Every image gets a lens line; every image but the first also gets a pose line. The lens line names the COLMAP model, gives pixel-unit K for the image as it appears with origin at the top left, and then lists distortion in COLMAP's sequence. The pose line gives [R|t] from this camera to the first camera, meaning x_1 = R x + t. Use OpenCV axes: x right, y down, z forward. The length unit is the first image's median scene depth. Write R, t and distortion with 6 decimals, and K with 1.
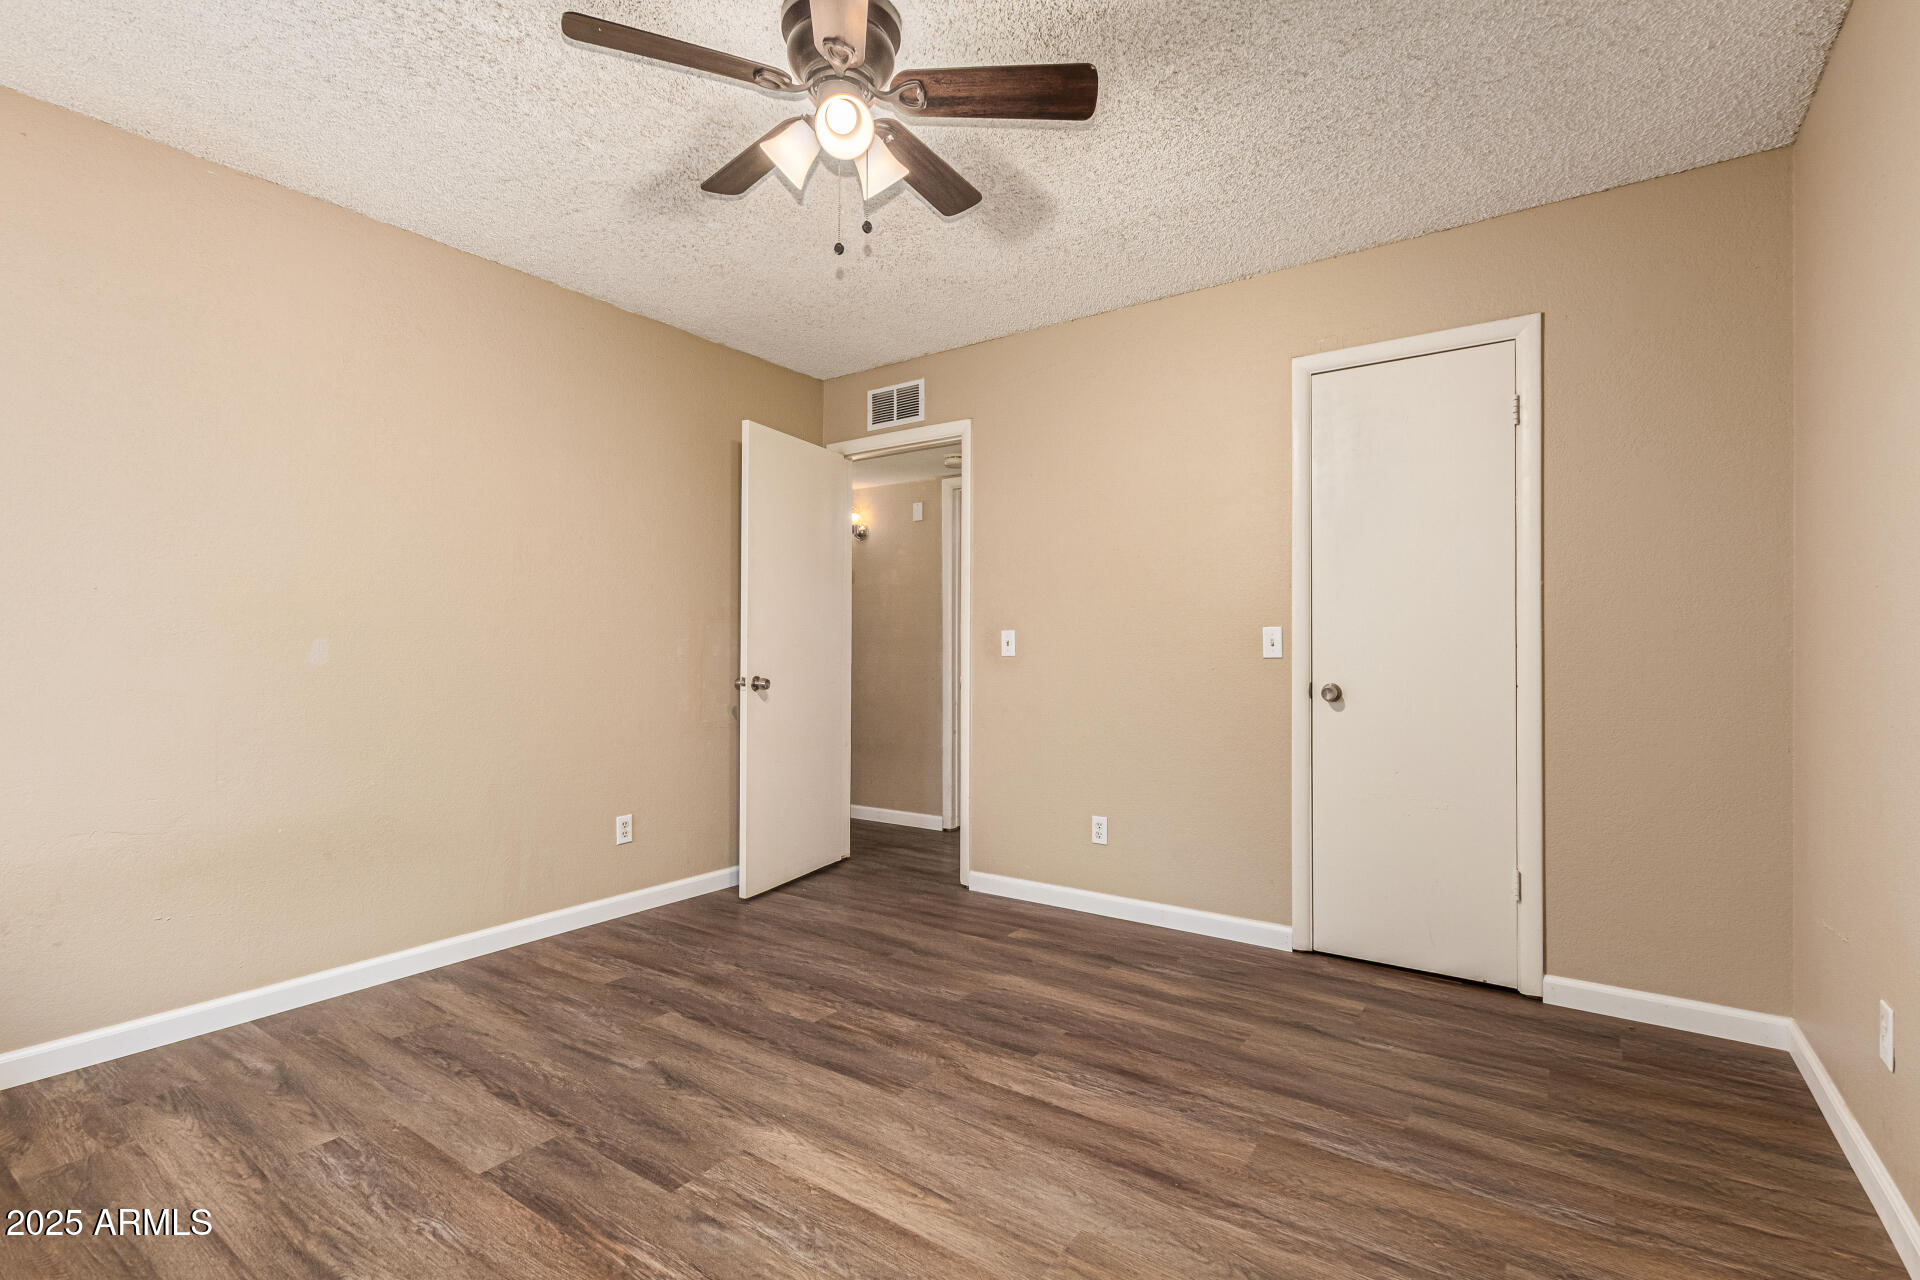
lens RADIAL K [[883.1, 0, 959.7], [0, 883.1, 645.9], [0, 0, 1]] dist [0.002559, 0.000077]
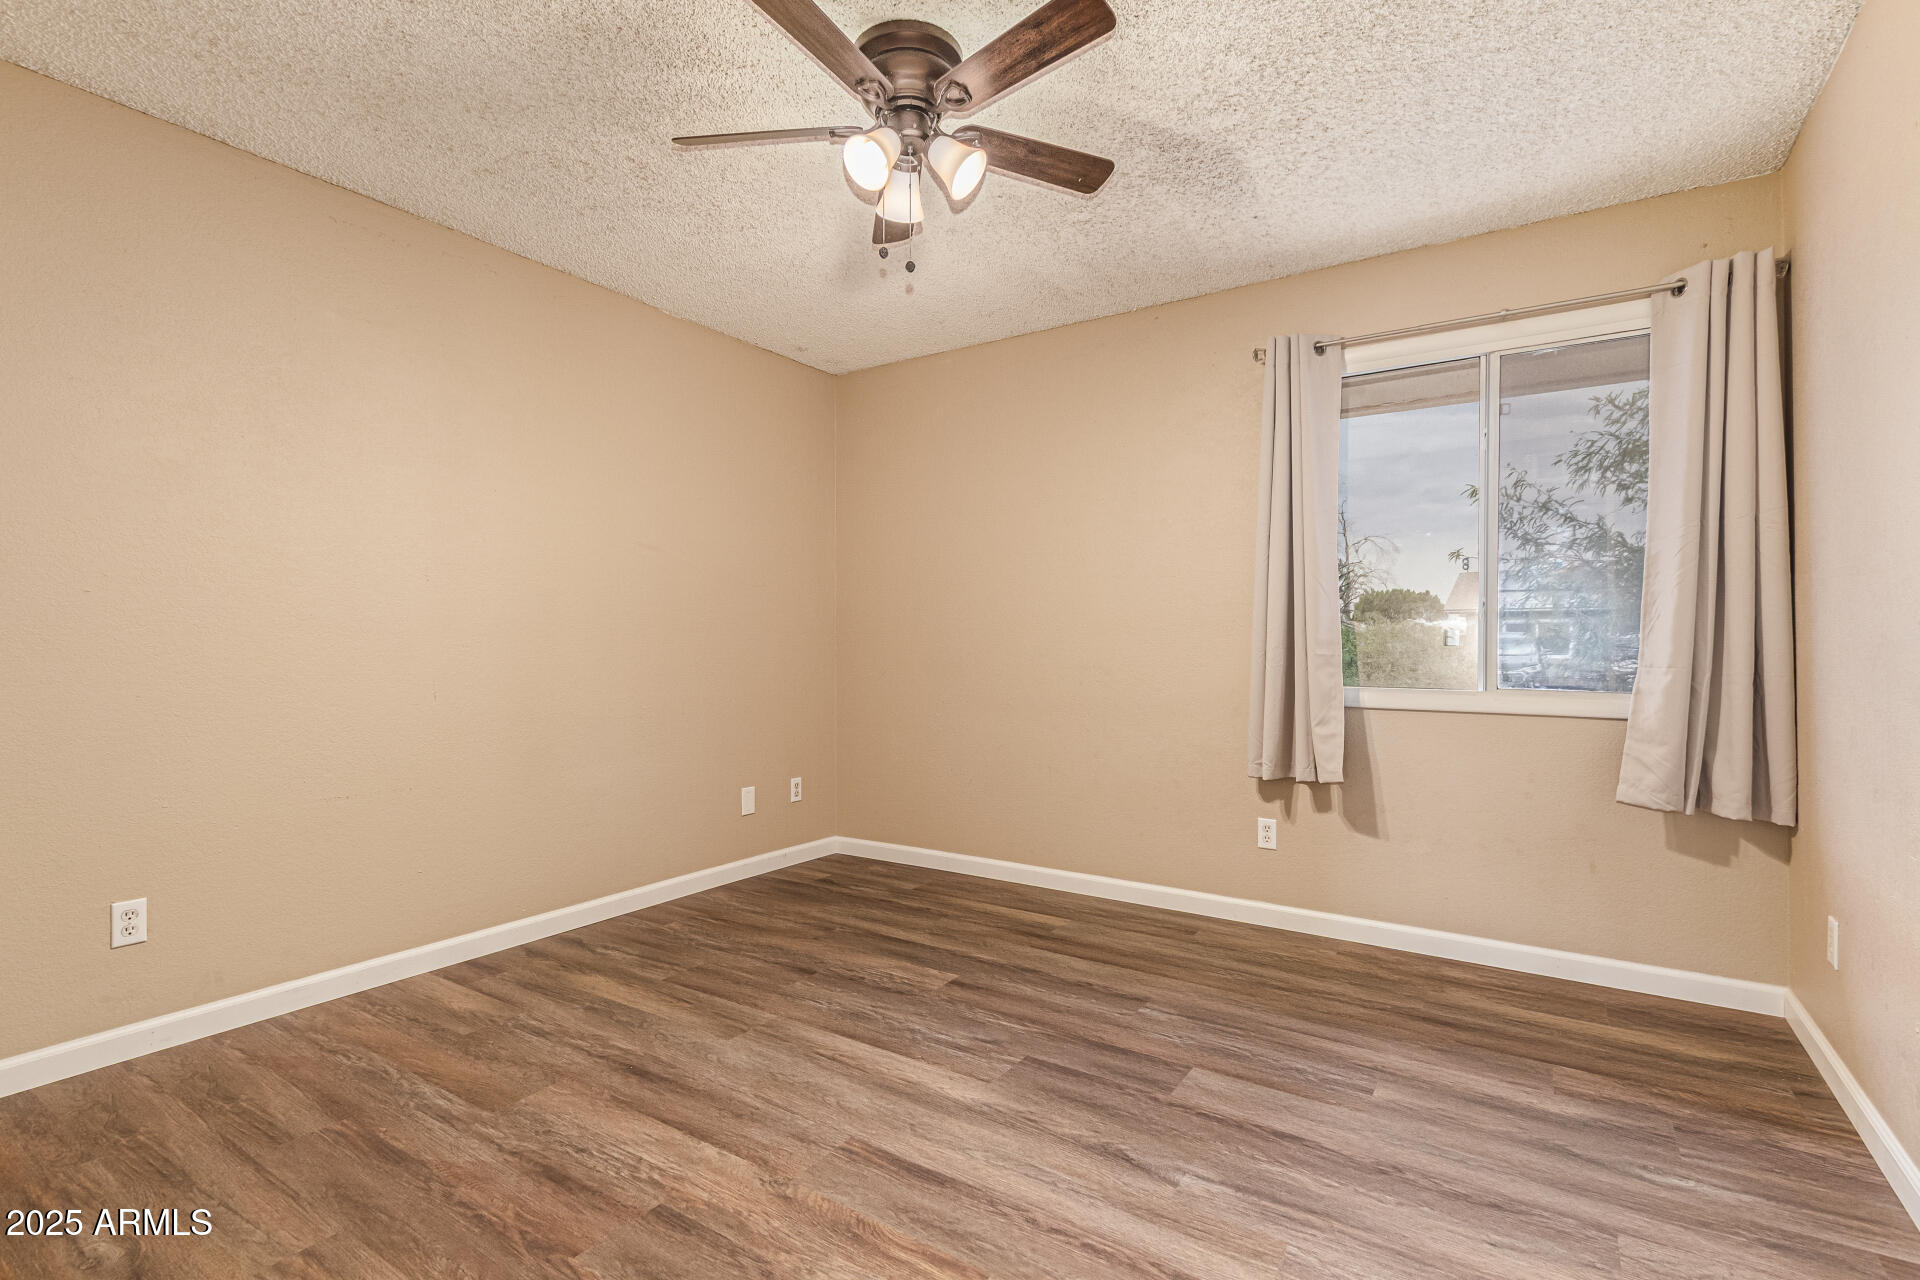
lens RADIAL K [[883.1, 0, 960.9], [0, 883.1, 644.6], [0, 0, 1]] dist [0.002559, 0.000077]
pose [[-0.999472, -0.002186, -0.032419, -0.158154], [-0.001976, 0.999977, -0.006503, 0.013185], [0.032432, -0.006435, -0.999453, 1.989706]]
